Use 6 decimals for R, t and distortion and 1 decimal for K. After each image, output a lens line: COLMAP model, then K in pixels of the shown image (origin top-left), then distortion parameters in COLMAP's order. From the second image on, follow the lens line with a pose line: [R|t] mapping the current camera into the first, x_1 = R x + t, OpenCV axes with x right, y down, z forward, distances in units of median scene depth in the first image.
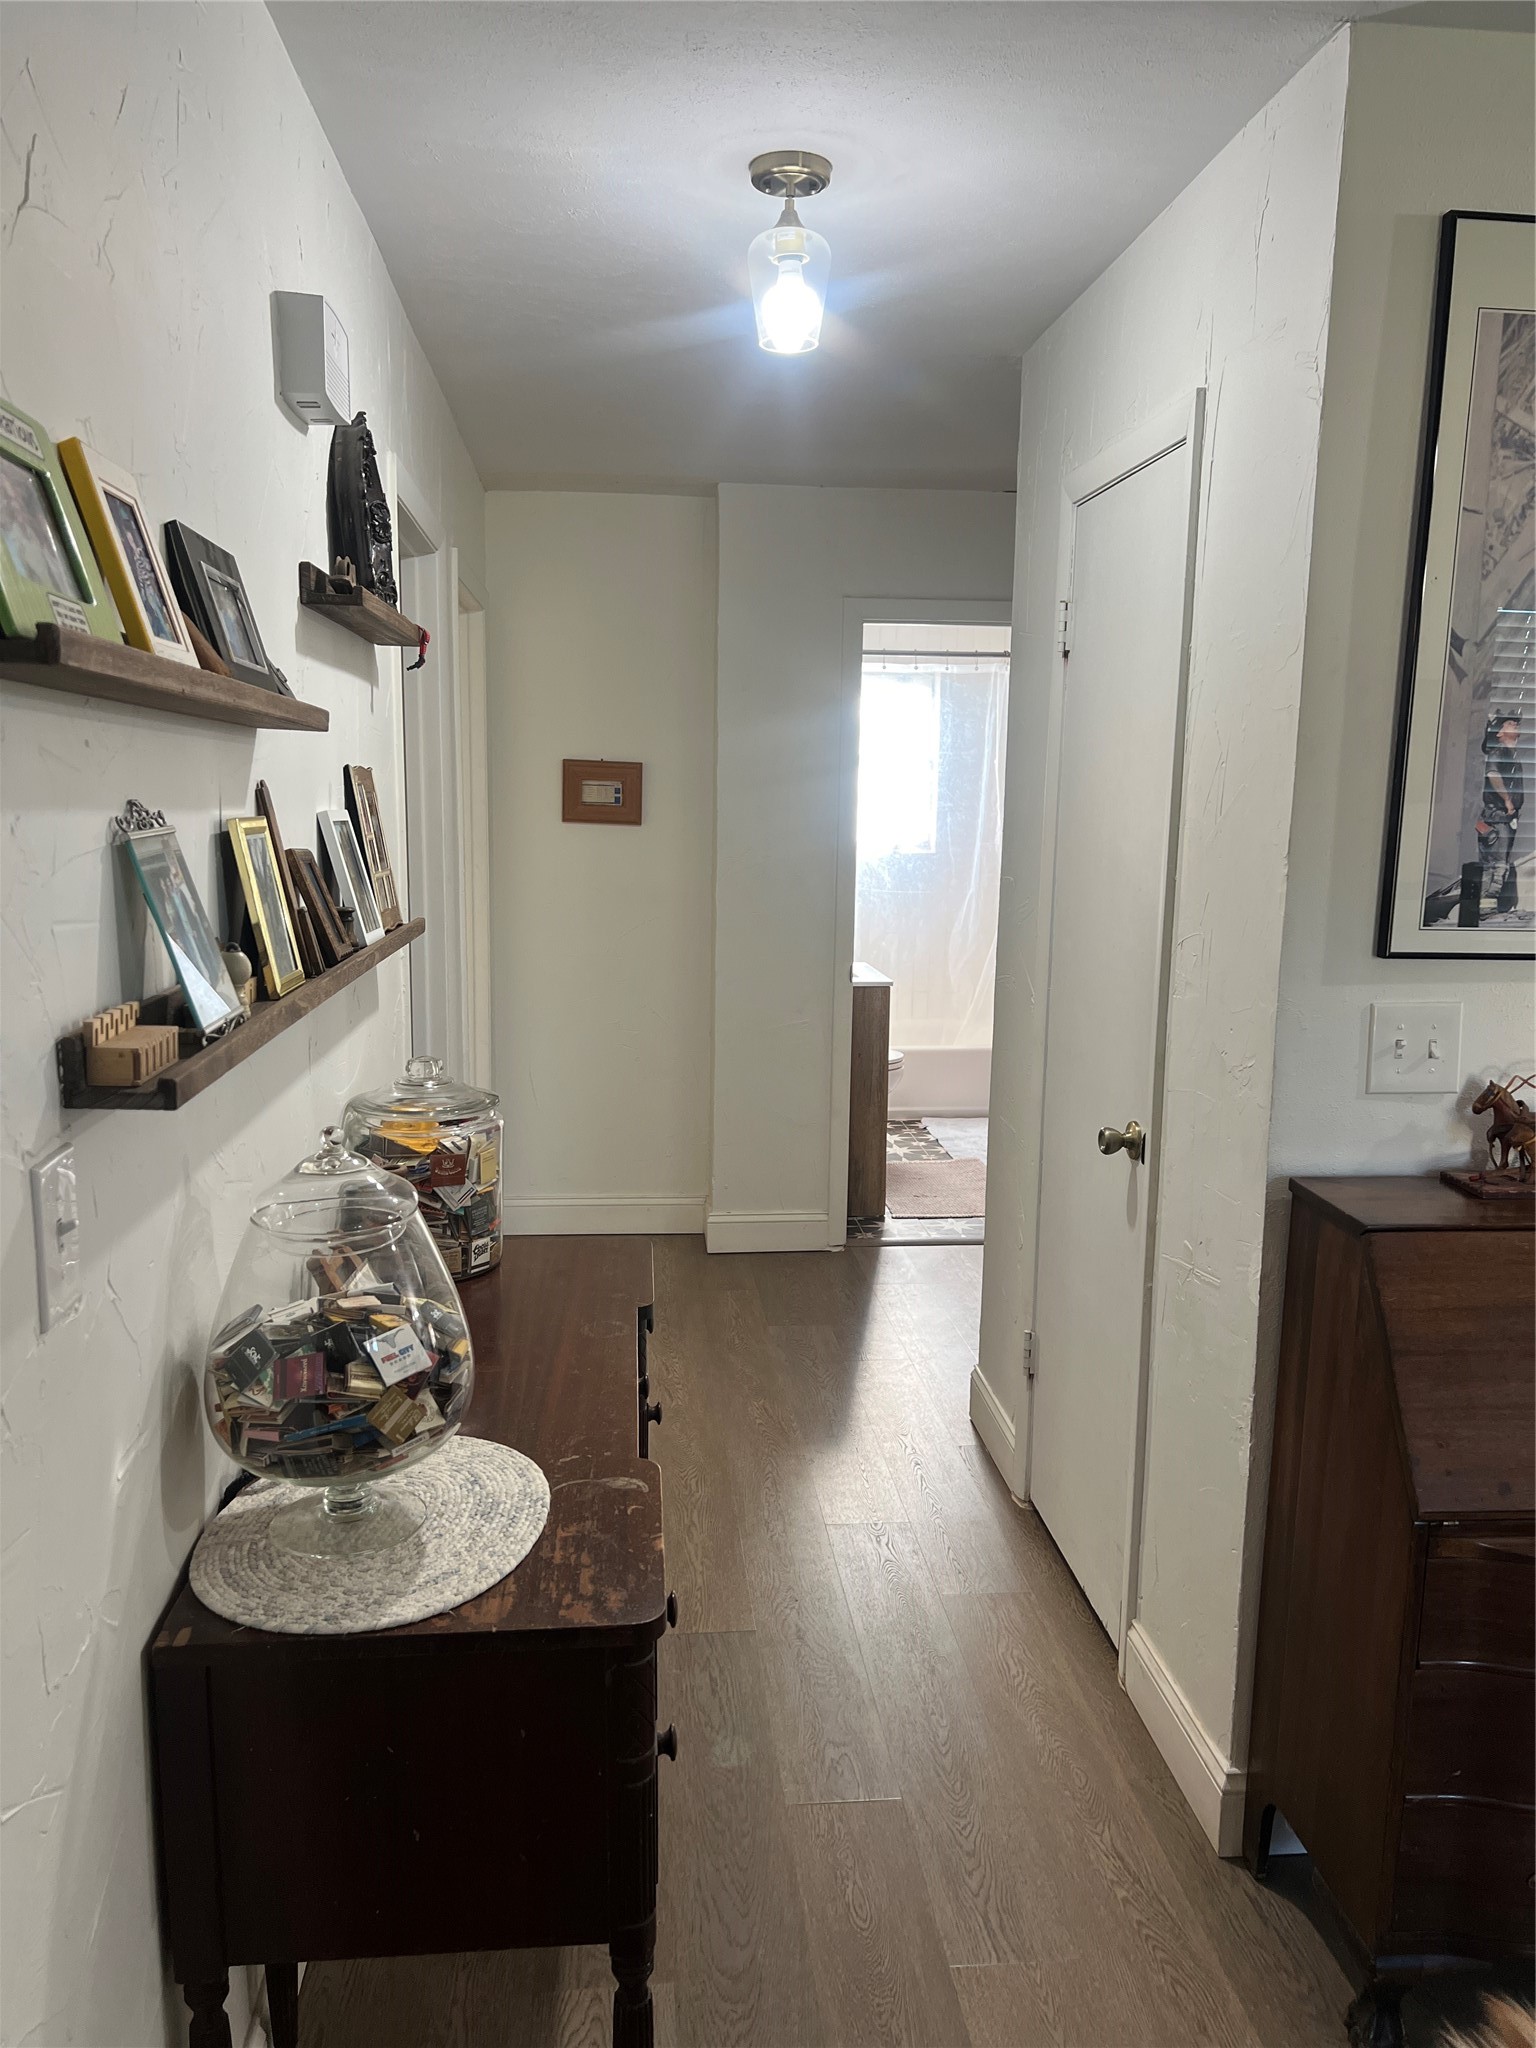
lens RADIAL K [[1518.6, 0, 765.3], [0, 1518.6, 1025.1], [0, 0, 1]] dist [0.063532, -0.070008]
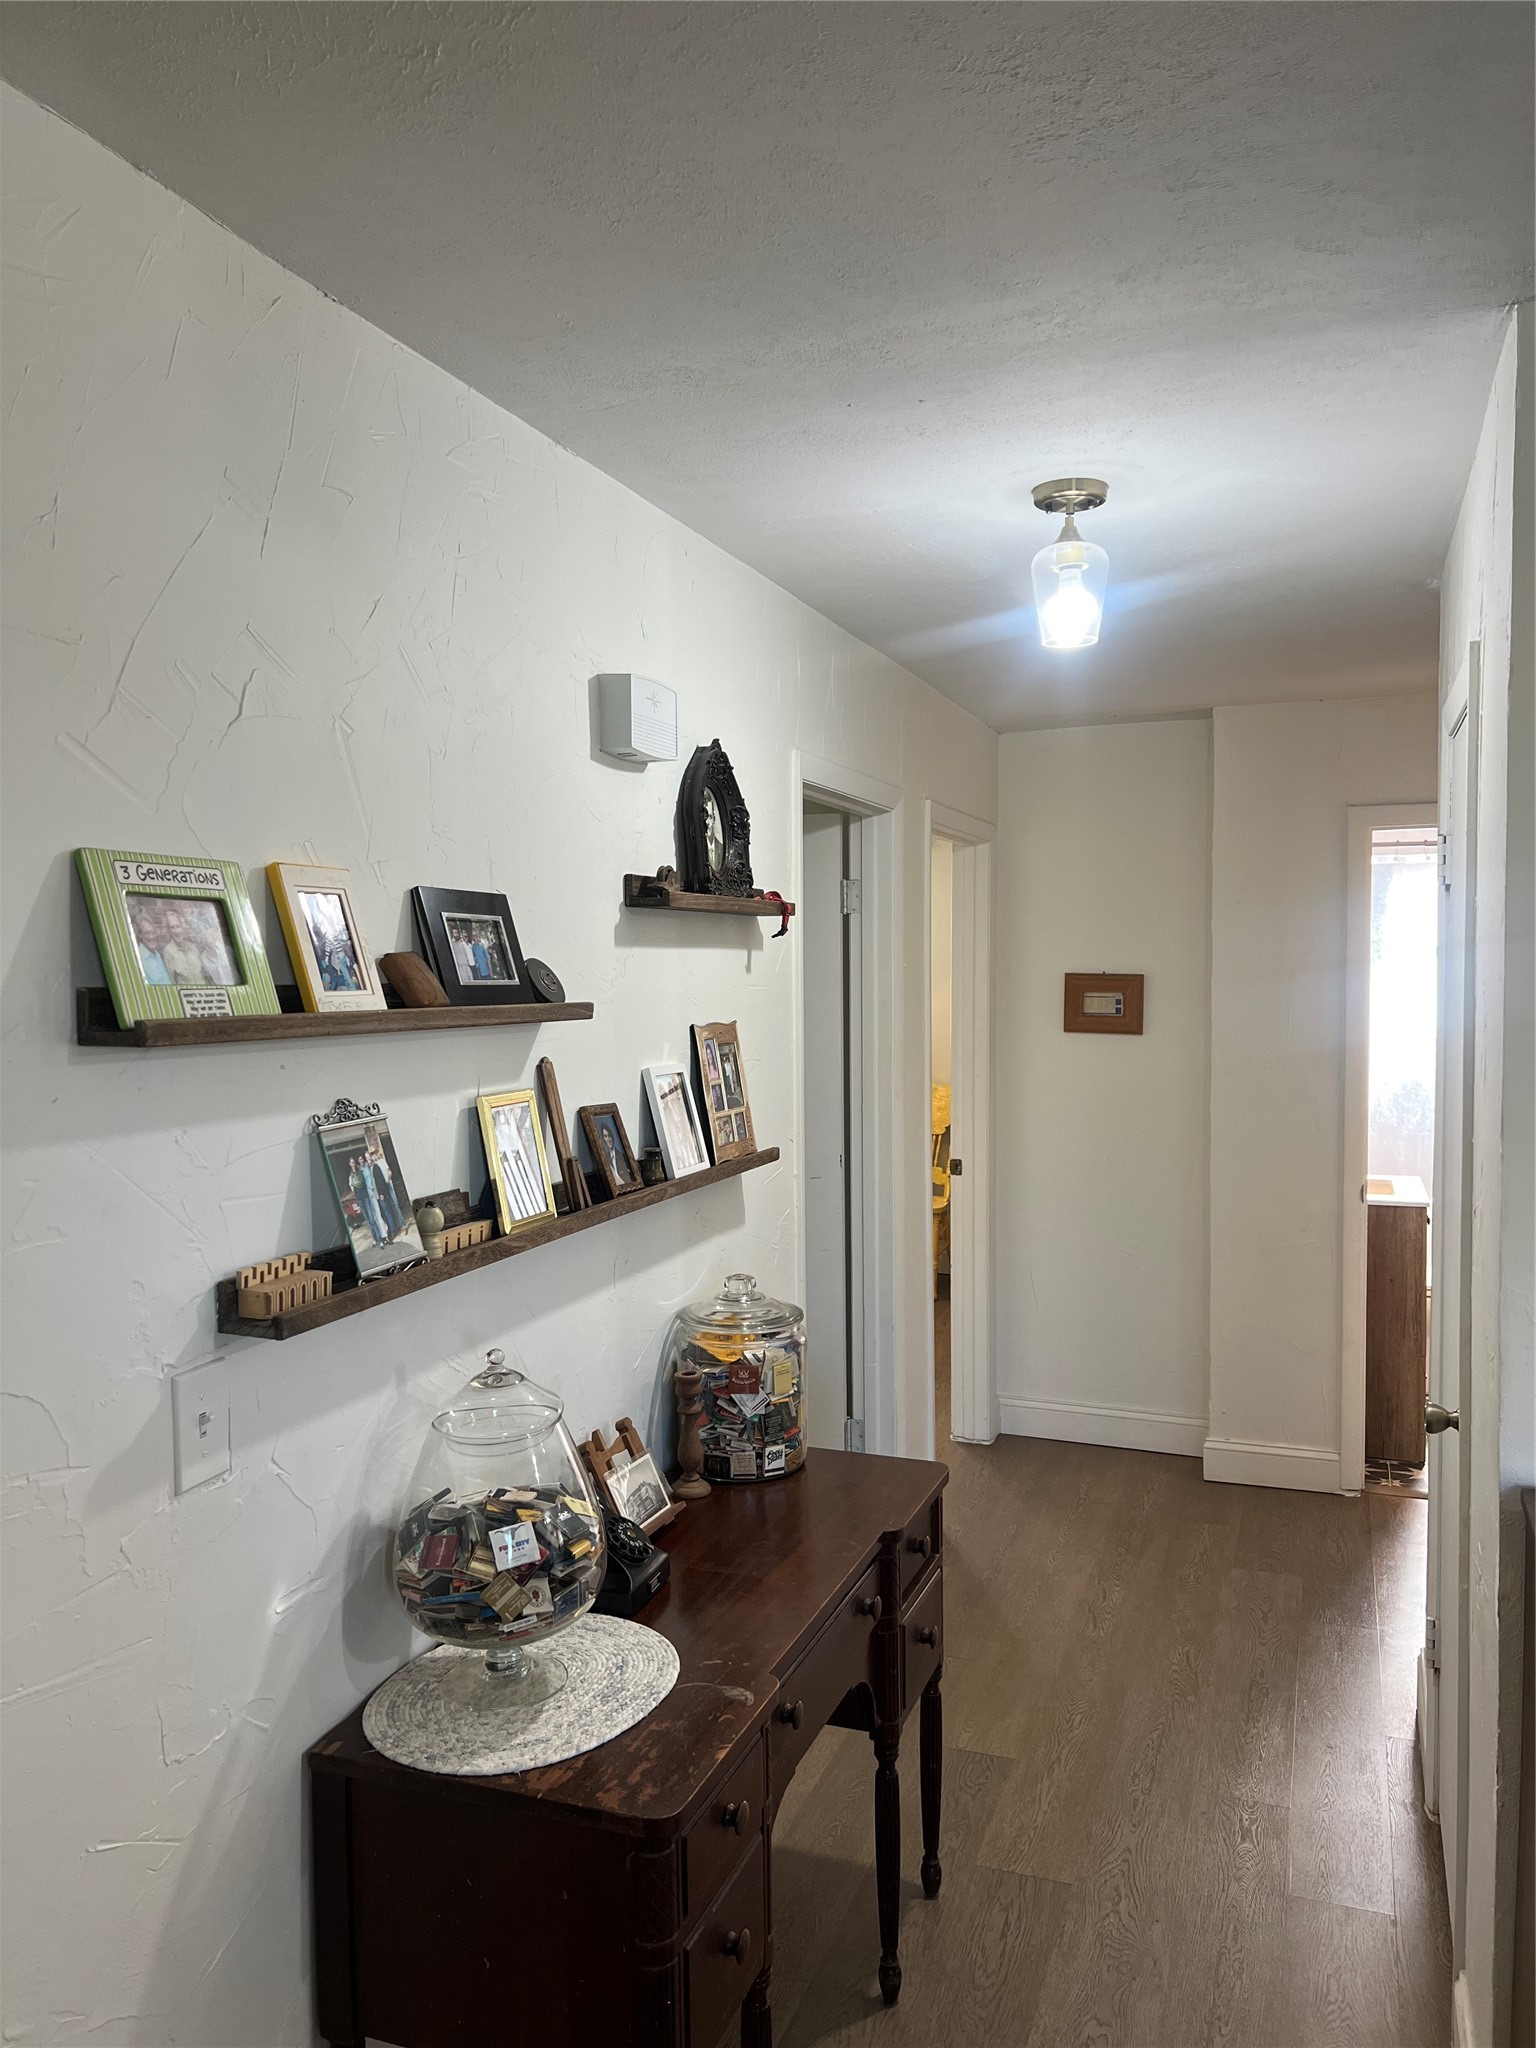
lens RADIAL K [[1518.6, 0, 767.2], [0, 1518.6, 1025.1], [0, 0, 1]] dist [0.063532, -0.070008]
pose [[0.901831, -0.000683, -0.432088, 0.300218], [-0.047829, 0.993696, -0.101398, -0.053521], [0.429433, 0.112110, 0.896113, -0.037908]]
